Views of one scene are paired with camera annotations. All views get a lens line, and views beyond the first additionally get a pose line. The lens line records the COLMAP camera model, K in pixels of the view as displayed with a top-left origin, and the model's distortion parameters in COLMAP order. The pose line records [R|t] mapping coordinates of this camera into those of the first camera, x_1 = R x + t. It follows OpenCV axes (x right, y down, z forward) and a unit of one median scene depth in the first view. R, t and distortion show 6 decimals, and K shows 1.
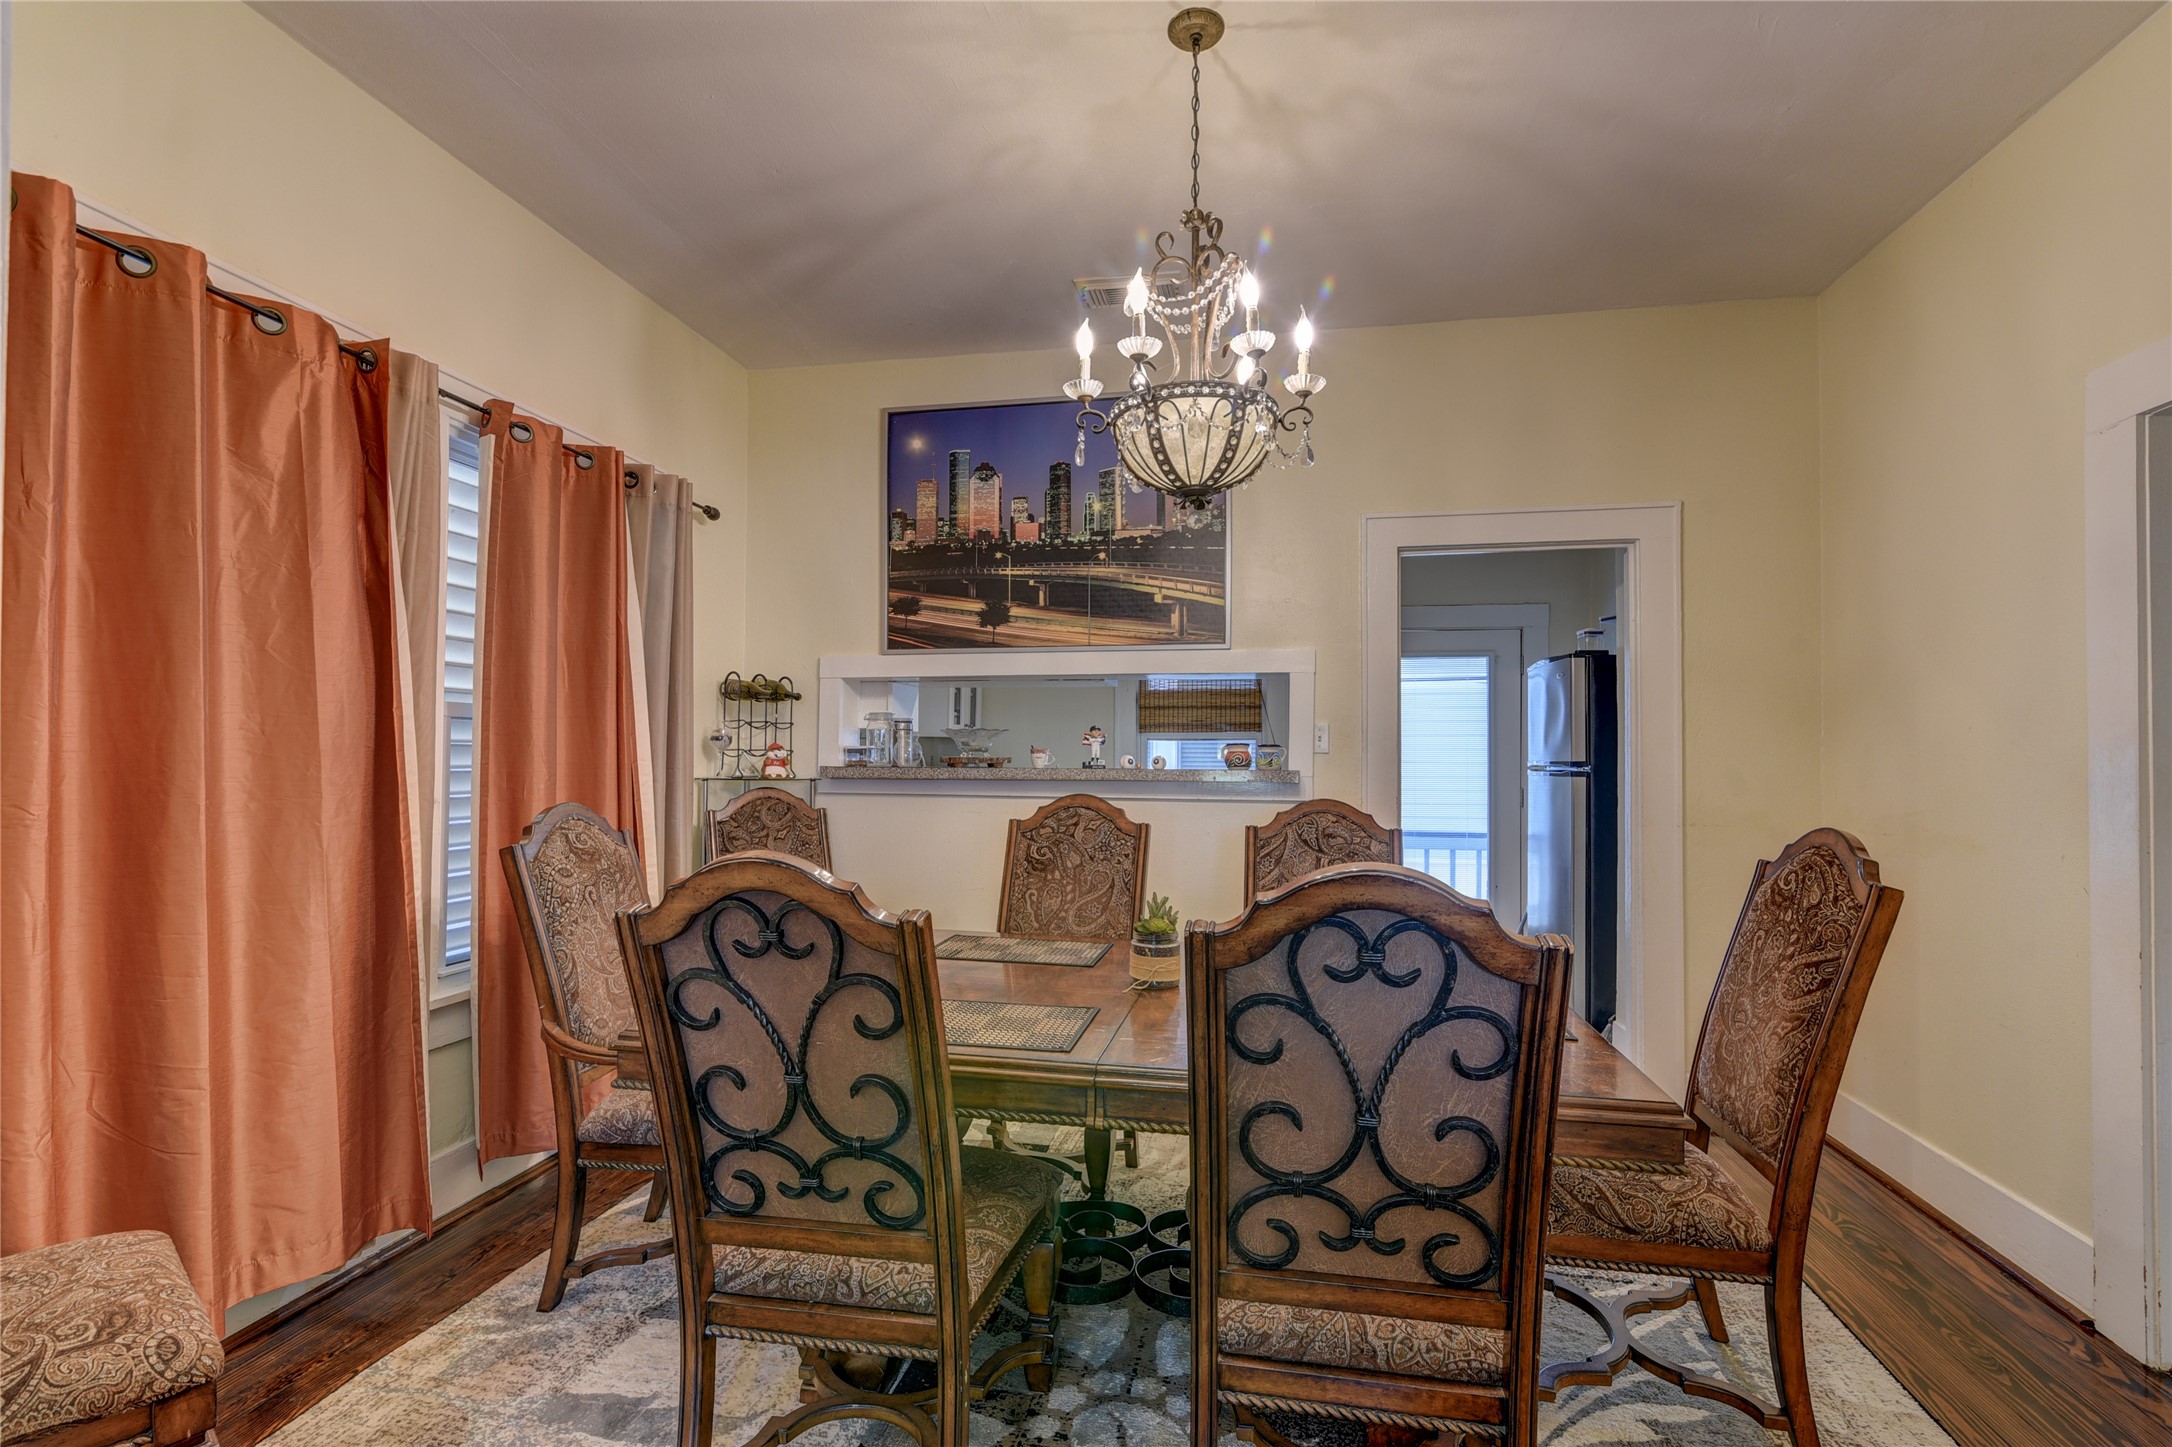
lens RADIAL K [[979.8, 0, 1106.0], [0, 979.8, 737.7], [0, 0, 1]] dist [-0.002568, 0.000431]
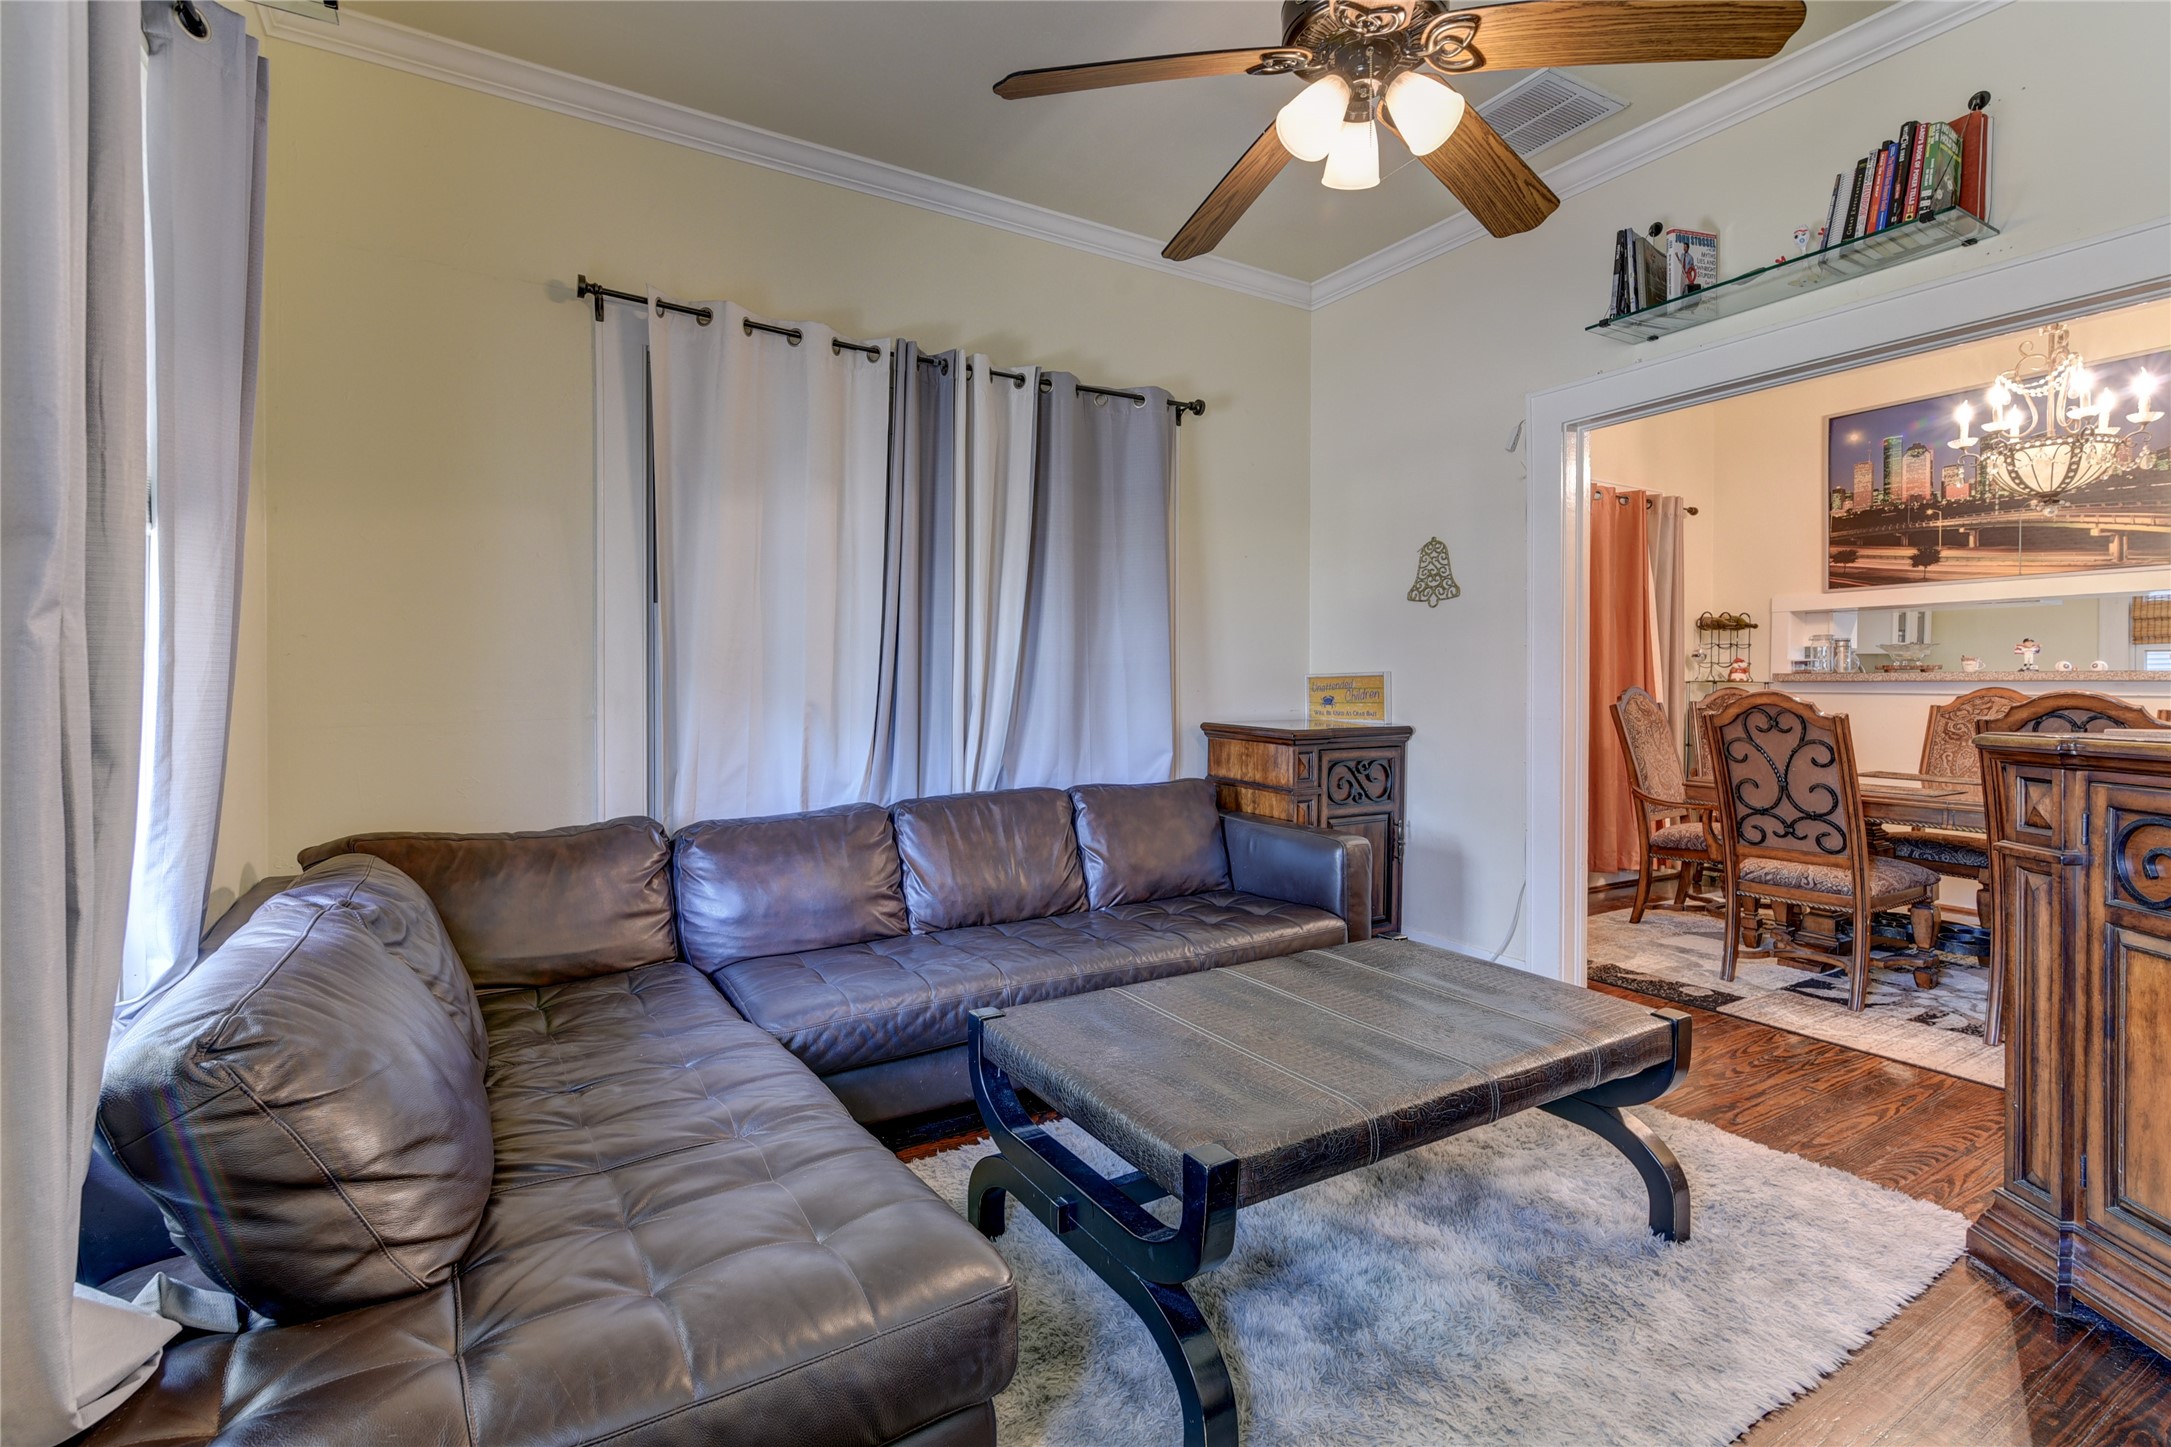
lens RADIAL K [[1018.7, 0, 1081.3], [0, 1018.7, 695.6], [0, 0, 1]] dist [-0.003659, 0.000712]
pose [[0.656310, 0.004363, -0.754478, 0.178666], [0.014198, 0.999735, 0.018132, 0.020998], [0.754357, -0.022612, 0.656074, -0.786777]]
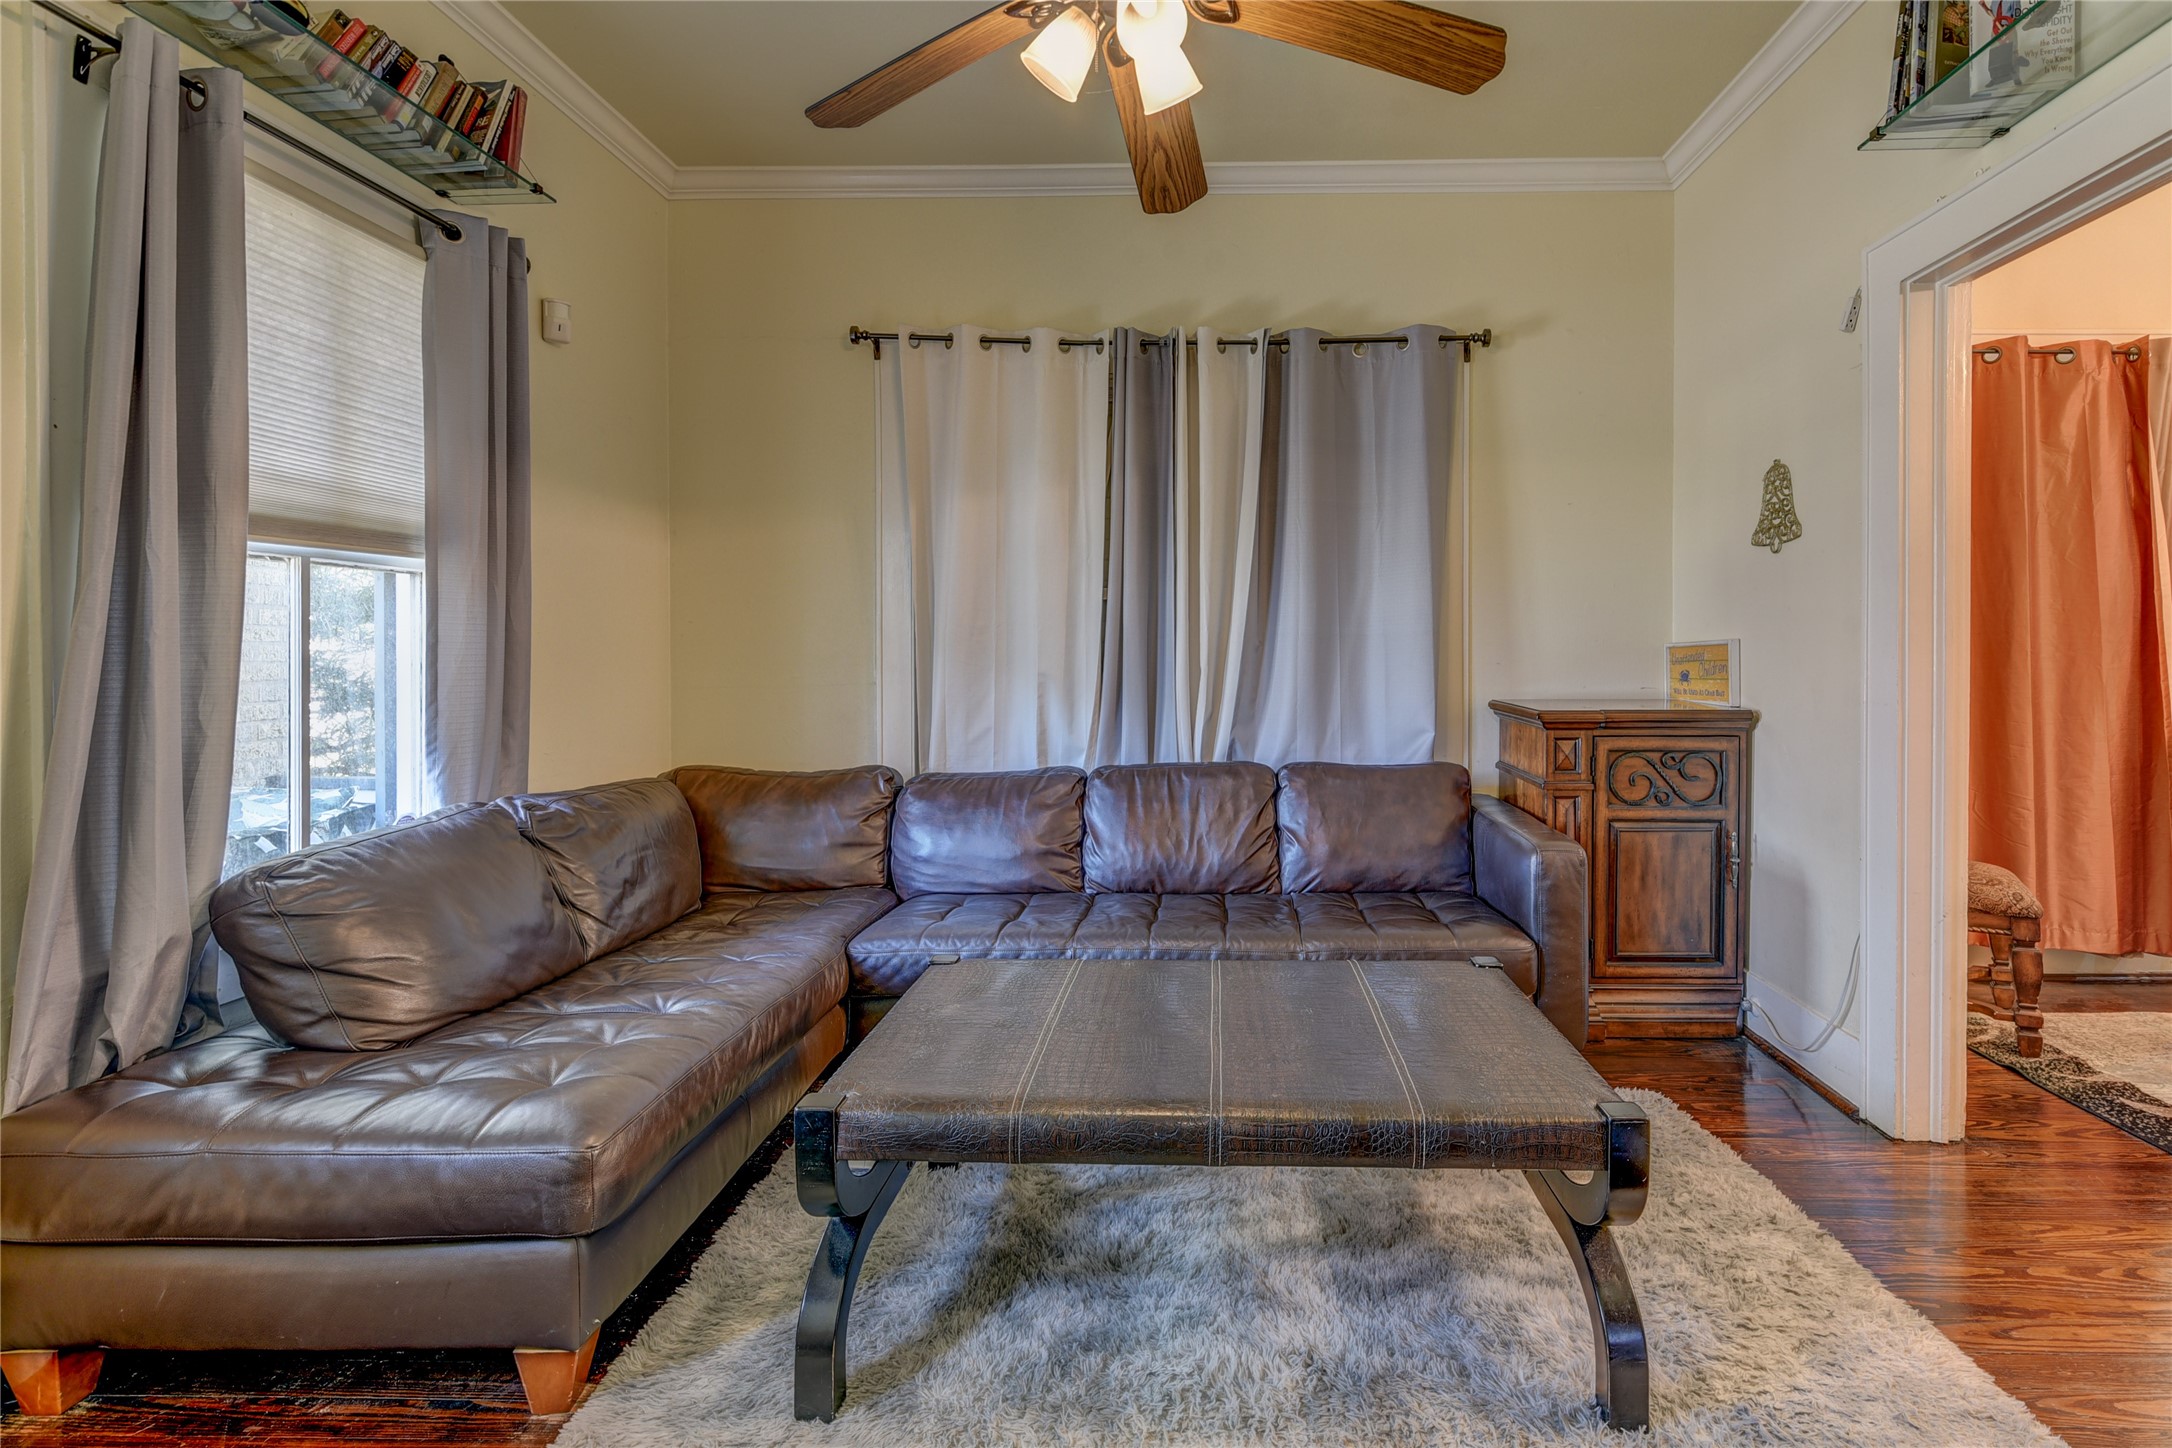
lens RADIAL K [[1037.7, 0, 1163.7], [0, 1037.7, 669.7], [0, 0, 1]] dist [0.000122, -0.000432]
pose [[0.138101, 0.007817, -0.990387, 0.357779], [0.017091, 0.999801, 0.010275, 0.028293], [0.990271, -0.018346, 0.137940, -0.402901]]
